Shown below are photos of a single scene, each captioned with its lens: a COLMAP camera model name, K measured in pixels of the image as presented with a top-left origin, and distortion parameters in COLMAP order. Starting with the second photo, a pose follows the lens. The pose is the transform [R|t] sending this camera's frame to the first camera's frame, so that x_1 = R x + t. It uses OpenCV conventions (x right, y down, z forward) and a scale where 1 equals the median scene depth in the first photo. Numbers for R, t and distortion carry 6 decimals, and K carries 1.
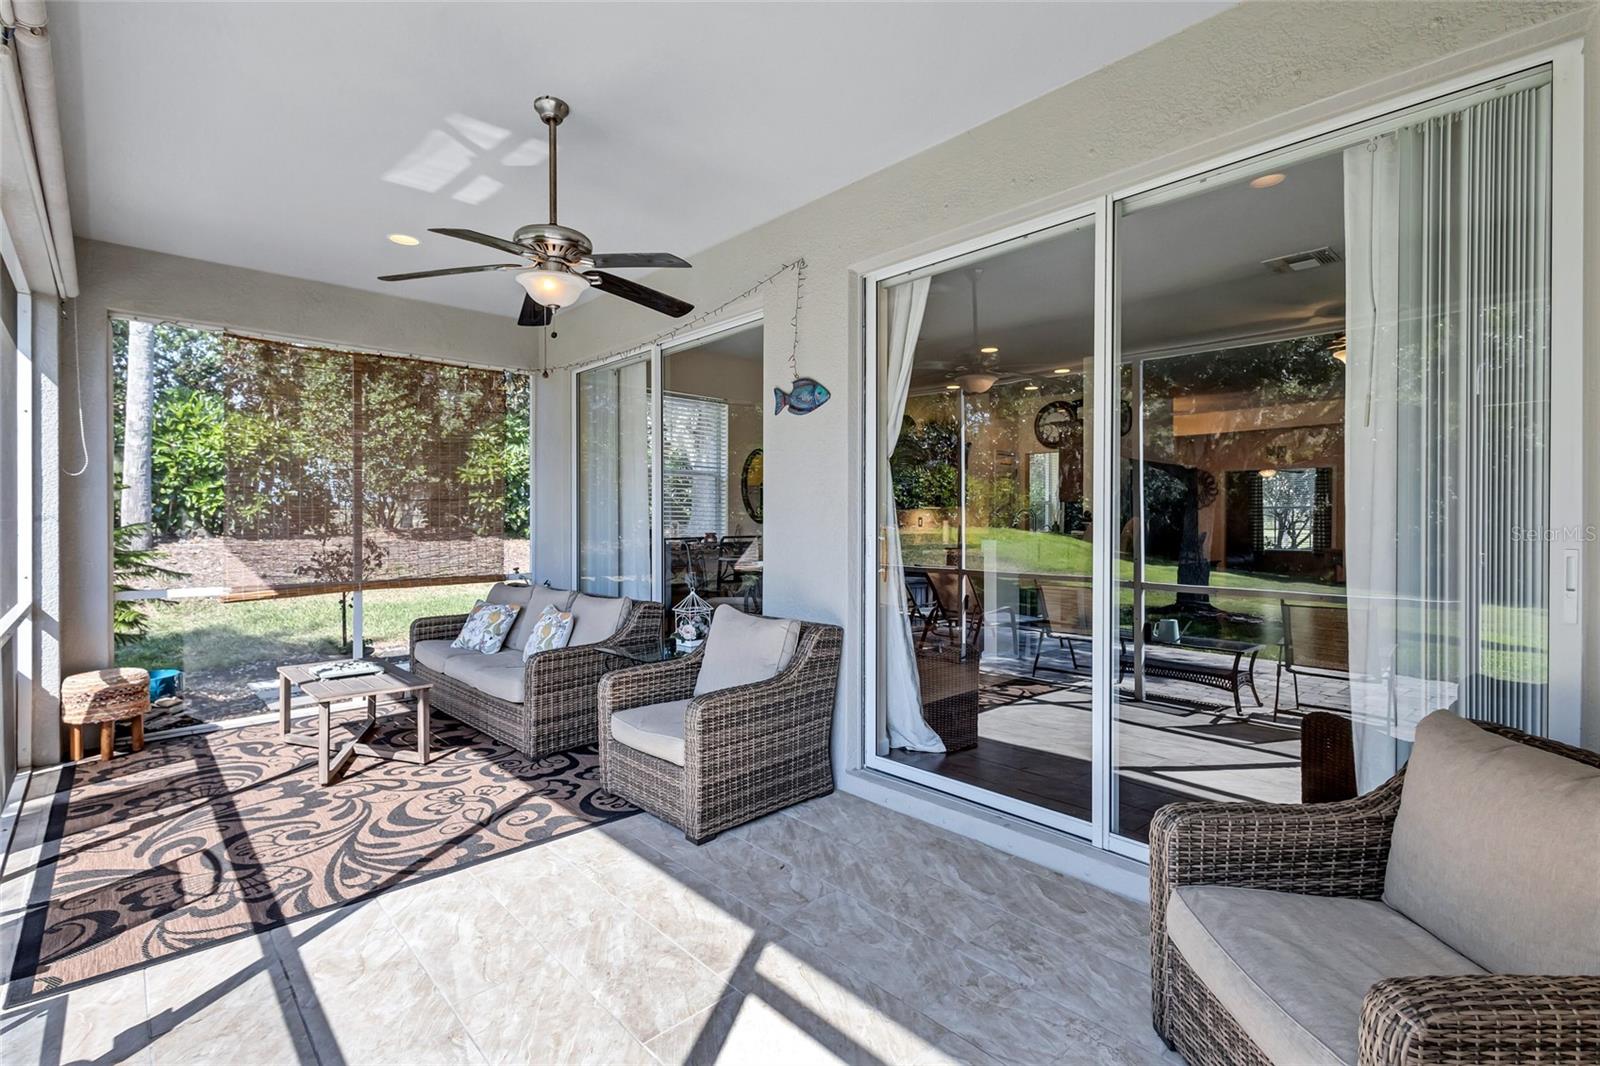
lens RADIAL K [[736.4, 0, 766.5], [0, 736.4, 525.3], [0, 0, 1]] dist [0.030352, -0.013288]
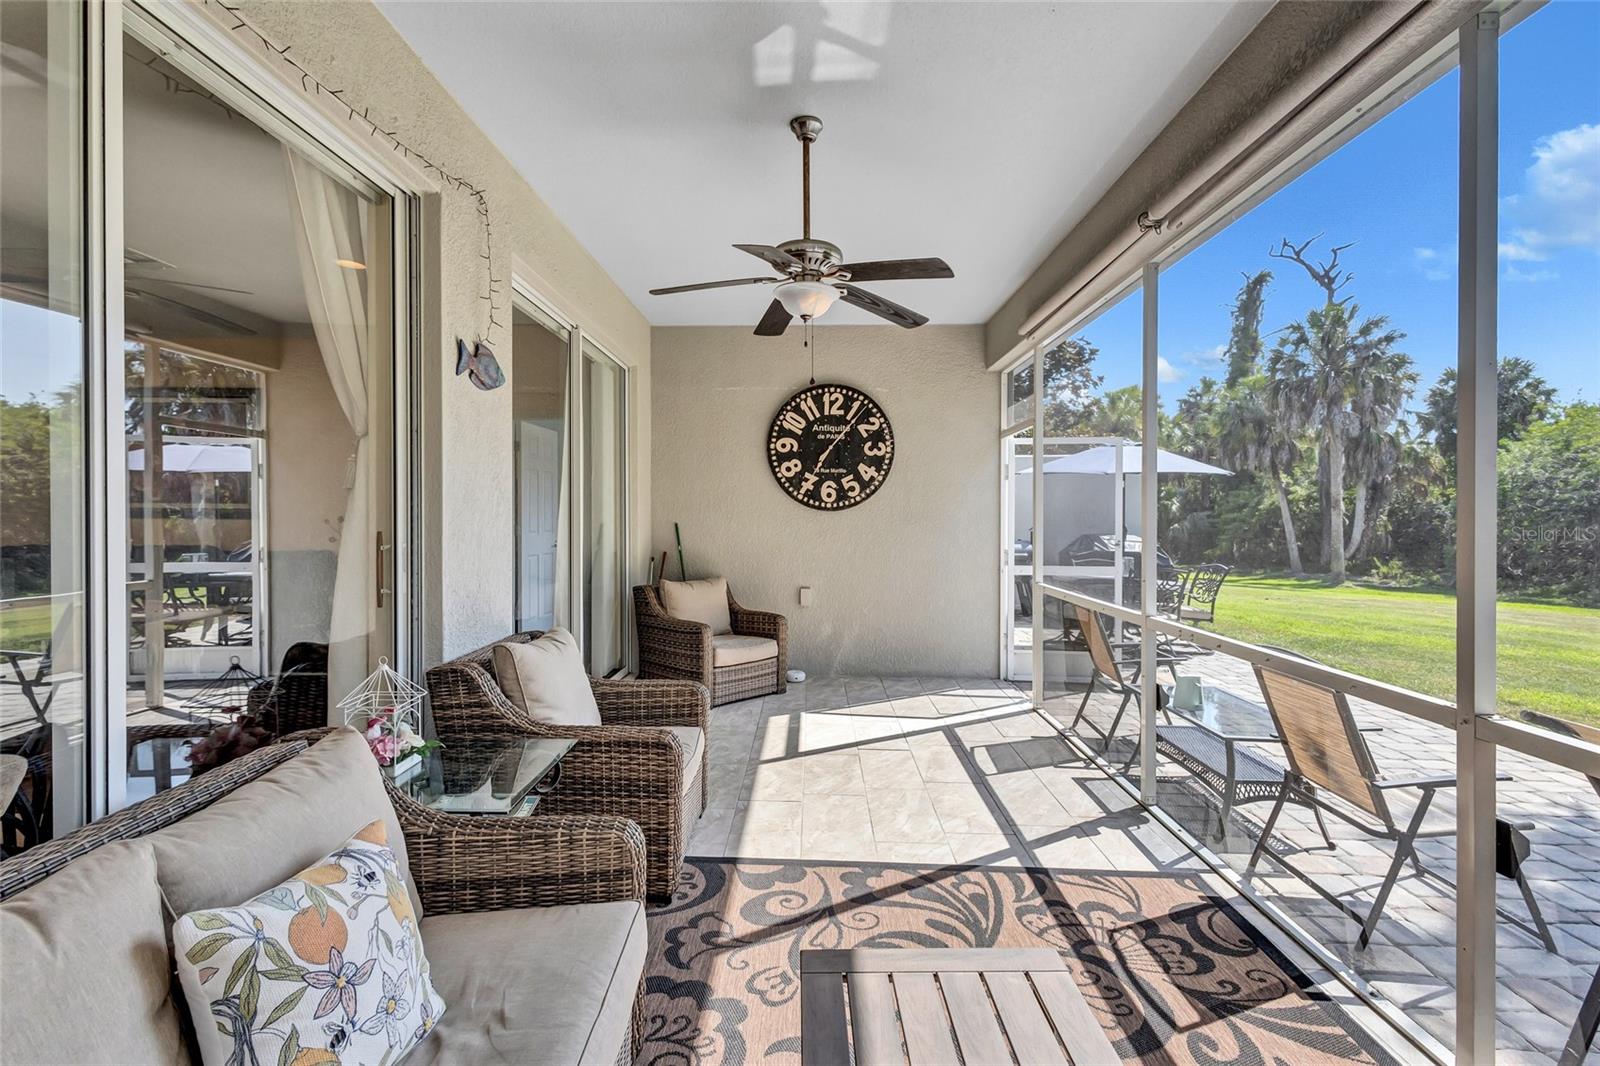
lens RADIAL K [[742.4, 0, 792.8], [0, 742.4, 514.7], [0, 0, 1]] dist [0.000165, -0.000056]
pose [[-0.740158, -0.006576, 0.672401, -1.002133], [0.002865, 0.999912, 0.012934, -0.034132], [-0.672427, 0.011499, -0.740074, 1.827602]]
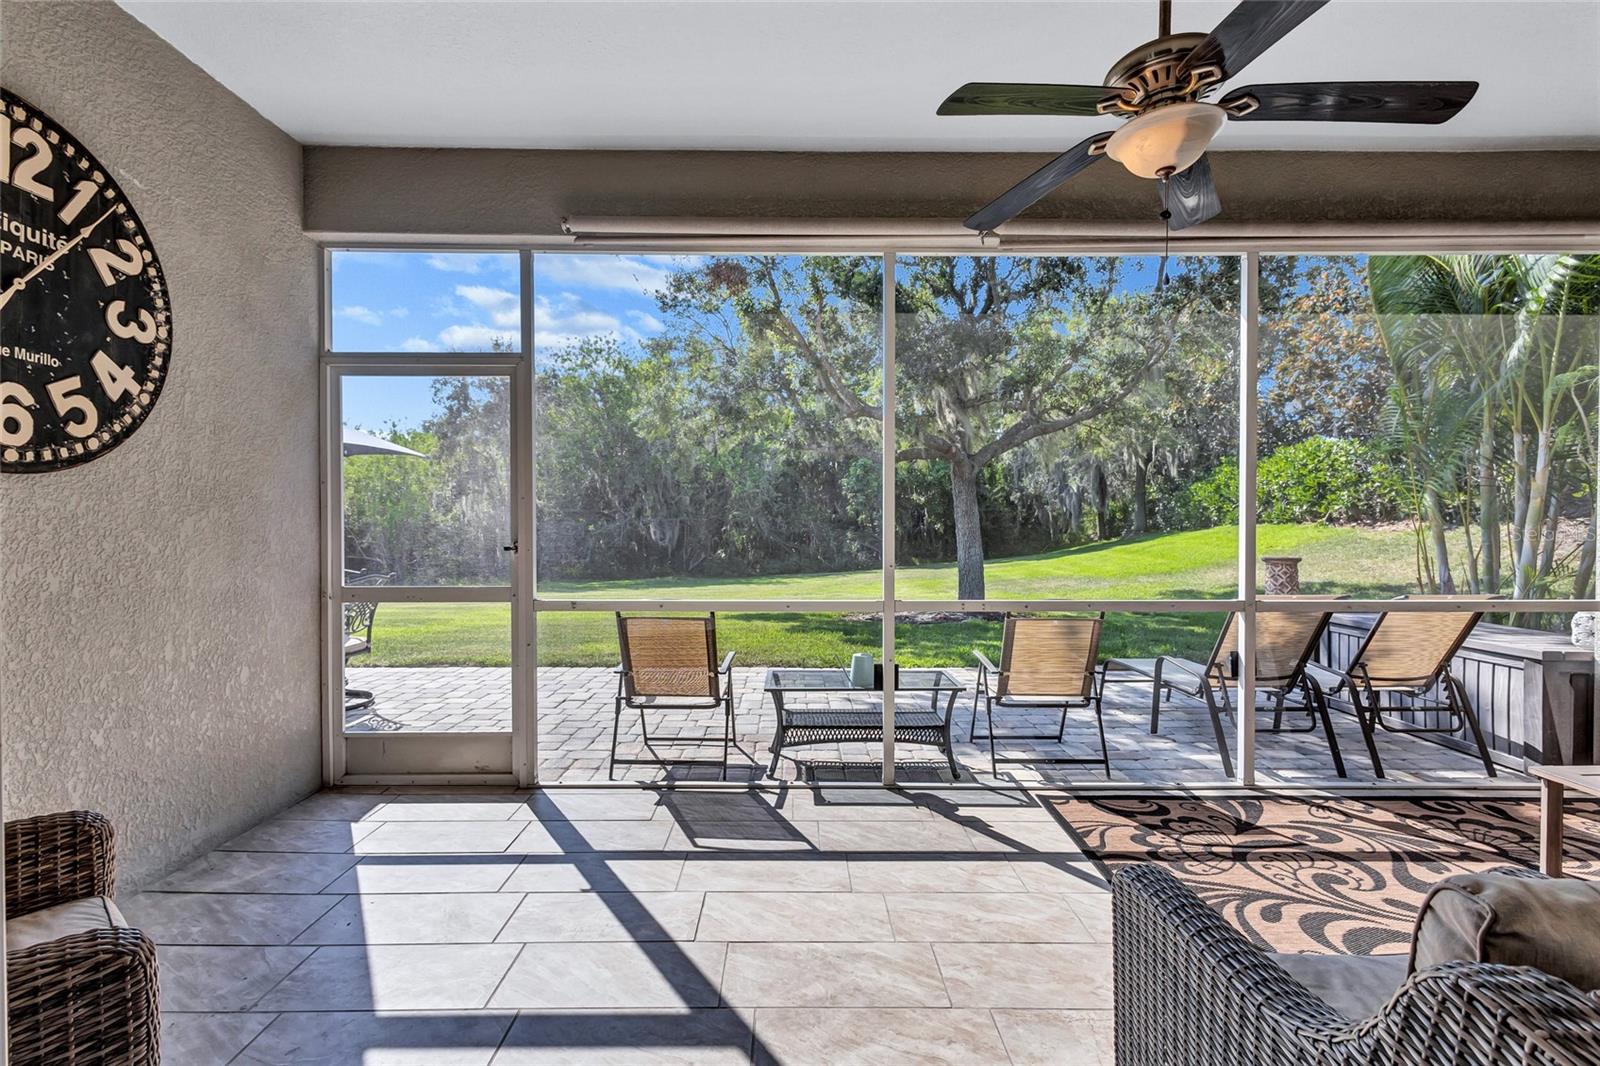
lens RADIAL K [[742.4, 0, 792.8], [0, 742.4, 514.7], [0, 0, 1]] dist [0.000165, -0.000056]
pose [[-0.650047, -0.005596, -0.759873, 0.429407], [-0.007829, 0.999969, -0.000666, 0.018368], [0.759853, 0.005516, -0.650071, 1.198918]]
